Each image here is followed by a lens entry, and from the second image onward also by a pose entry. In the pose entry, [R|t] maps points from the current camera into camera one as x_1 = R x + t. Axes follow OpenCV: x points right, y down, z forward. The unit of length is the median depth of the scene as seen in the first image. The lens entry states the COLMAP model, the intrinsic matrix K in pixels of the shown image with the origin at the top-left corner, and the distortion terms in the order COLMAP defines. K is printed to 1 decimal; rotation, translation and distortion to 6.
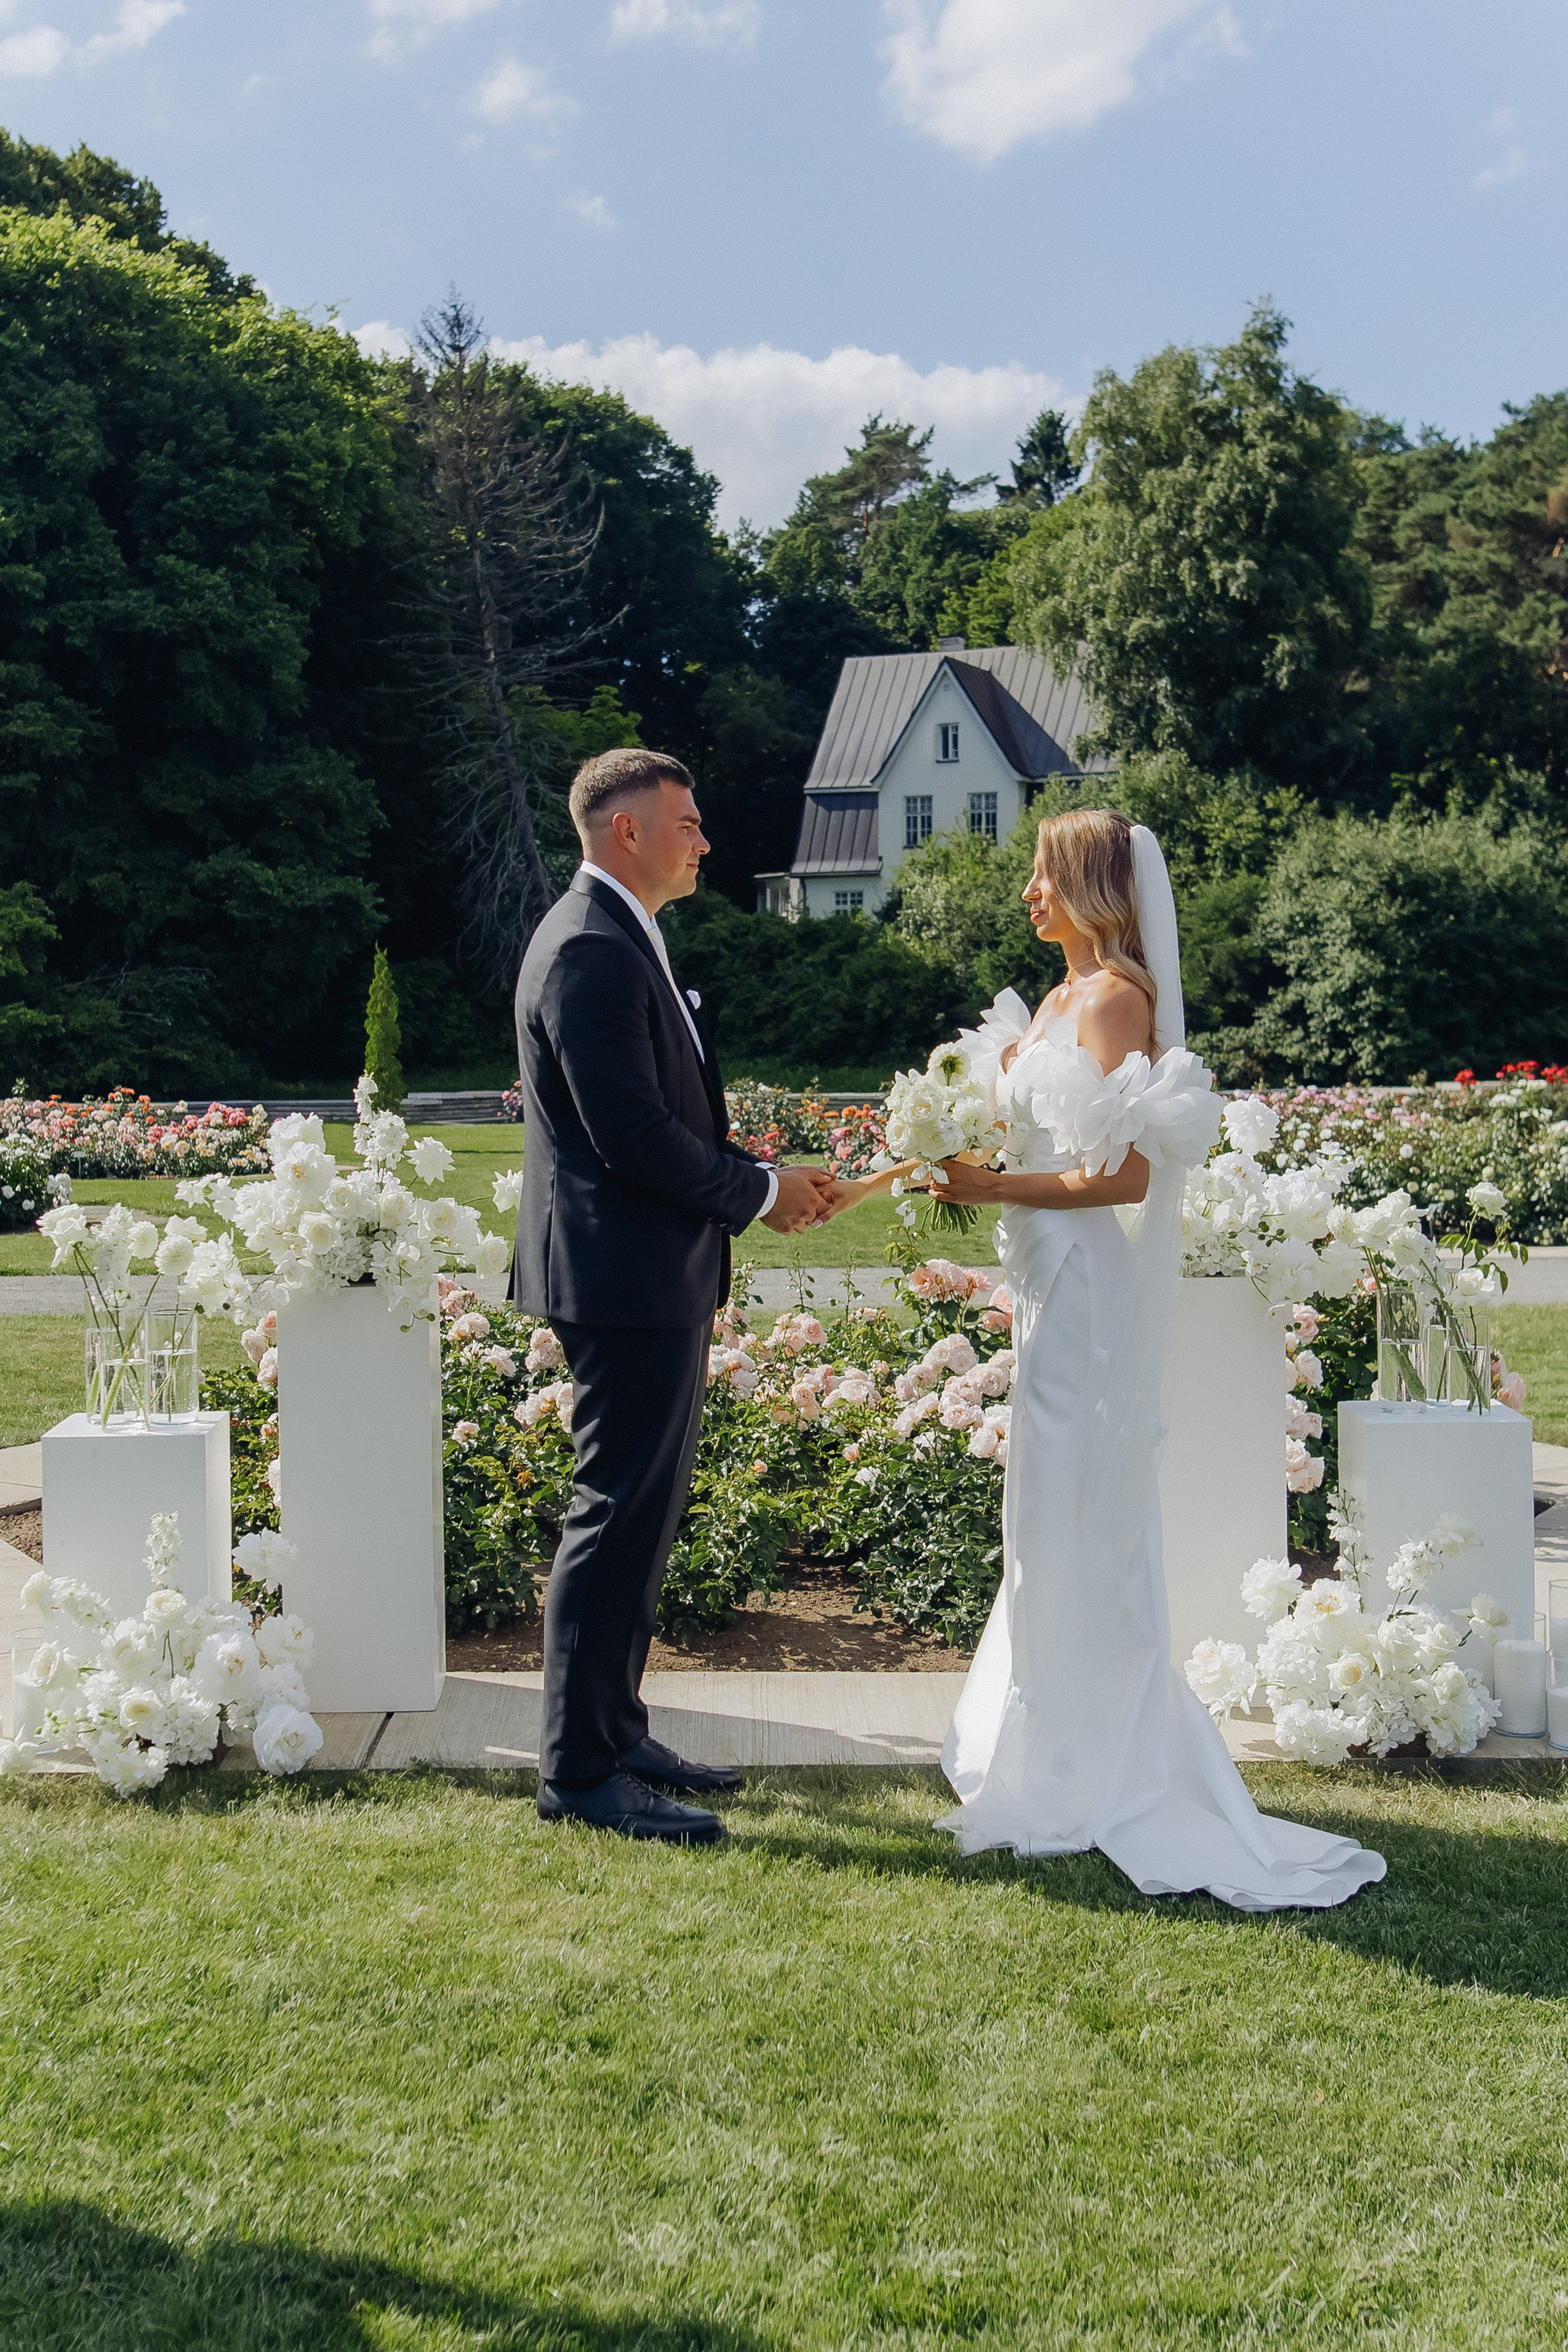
lens RADIAL K [[3467.4, 0, 729.5], [0, 3467.4, 1088.6], [0, 0, 1]] dist [0.223964, -1.649013]
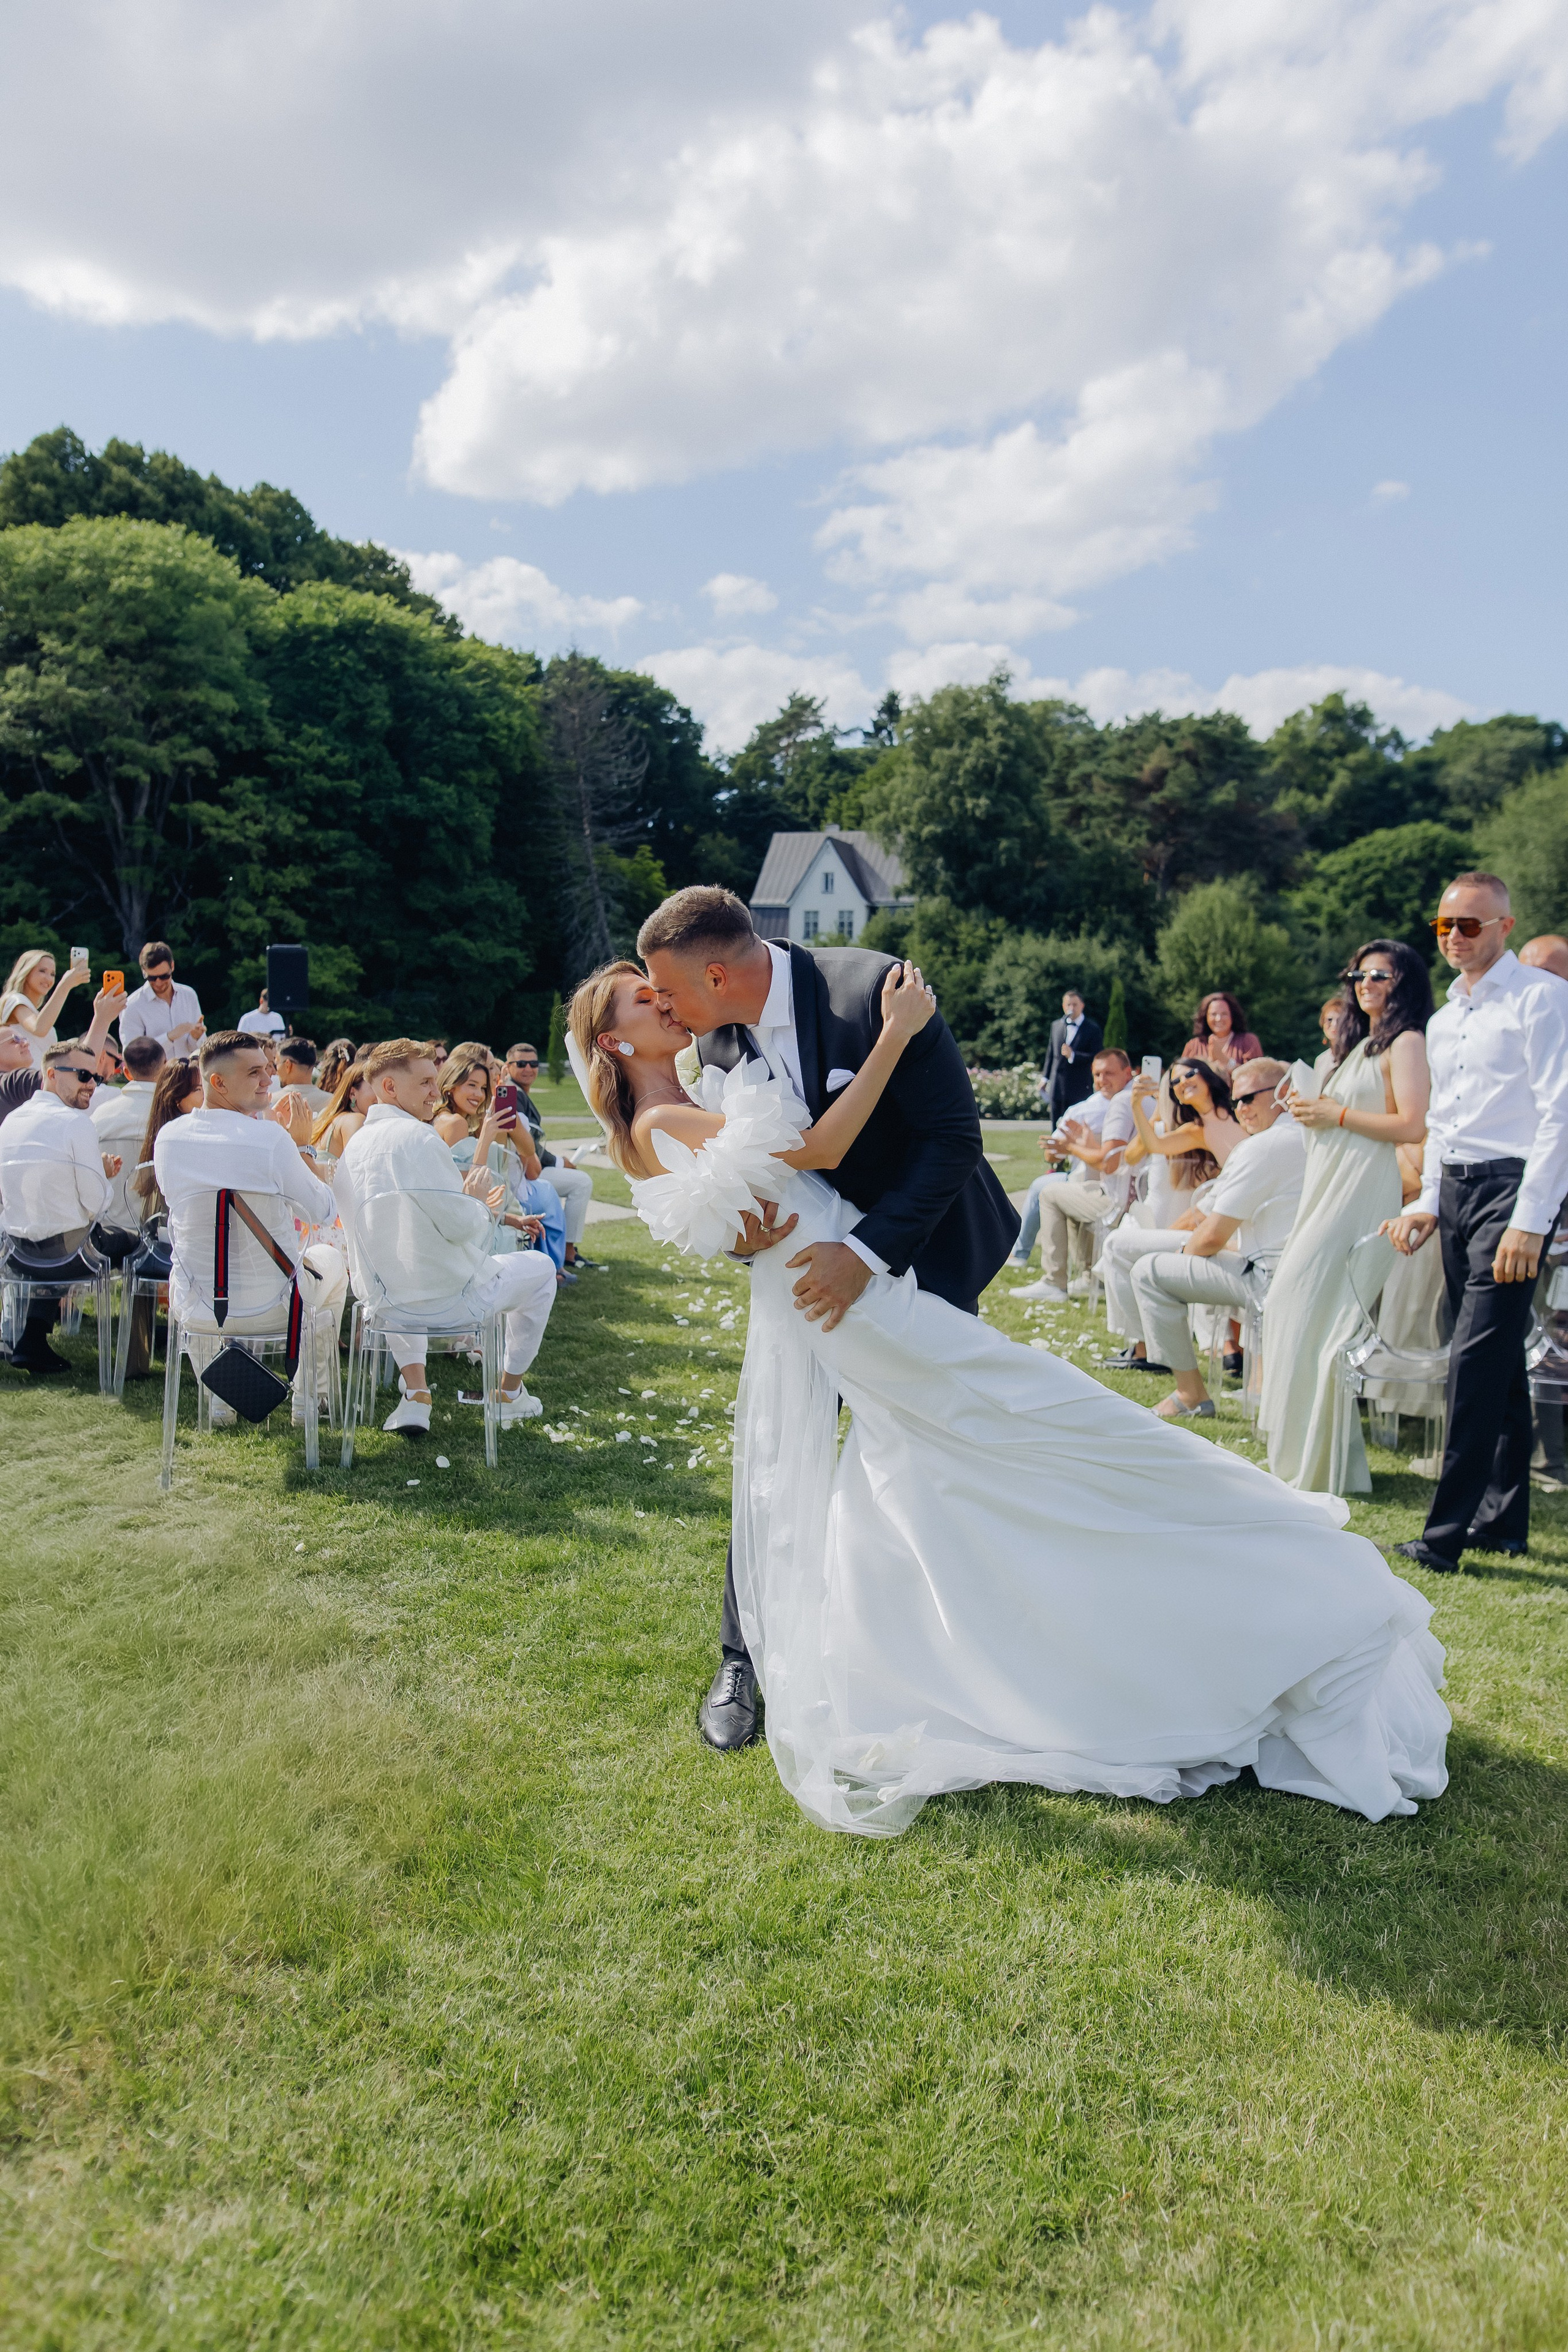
lens RADIAL K [[2205.6, 0, 784.0], [0, 2205.6, 1176.0], [0, 0, 1]] dist [0.070963, -0.251551]
pose [[0.998555, 0.029498, 0.044922, -0.010629], [-0.031559, 0.998449, 0.045866, 0.004155], [-0.043499, -0.047217, 0.997937, -0.216488]]
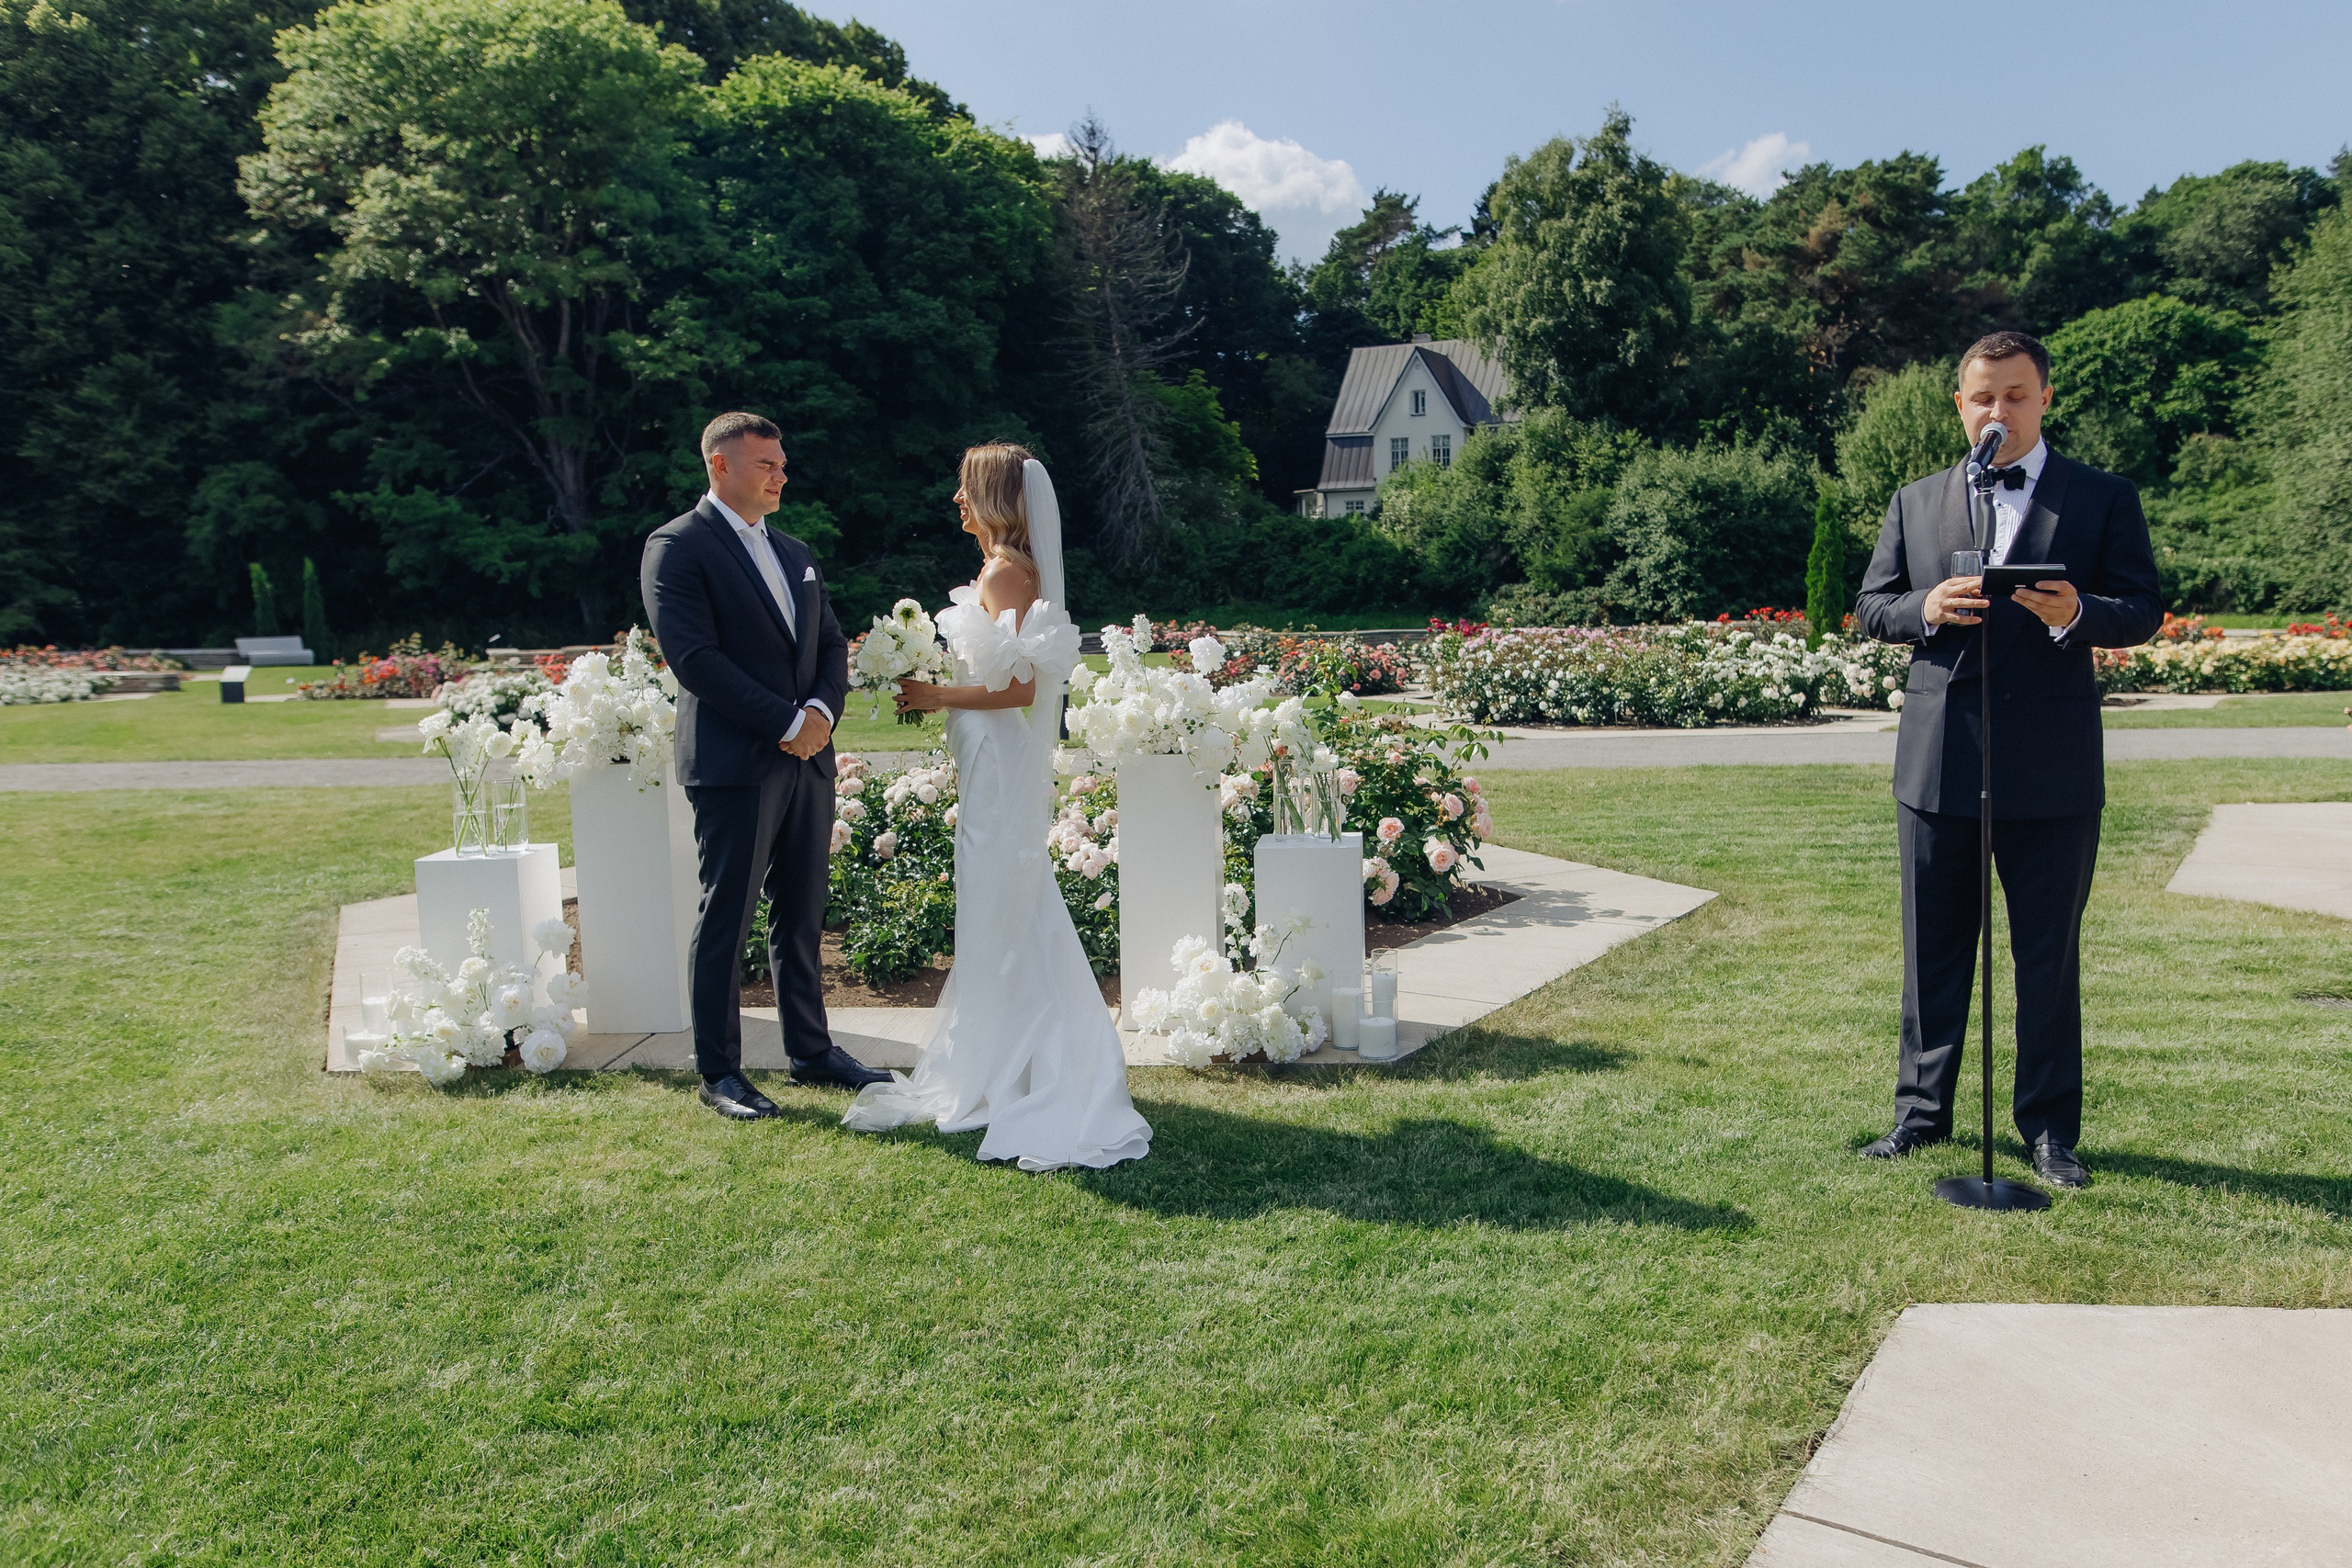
lens RADIAL K [[2205.4, 0, 1175.0], [0, 2205.4, 818.1], [0, 0, 1]] dist [0.070963, -0.251551]
pose [[0.998035, -0.001884, -0.062634, 0.019345], [0.007213, 0.996359, 0.084953, -0.000094], [0.062246, -0.085237, 0.994414, 0.002491]]
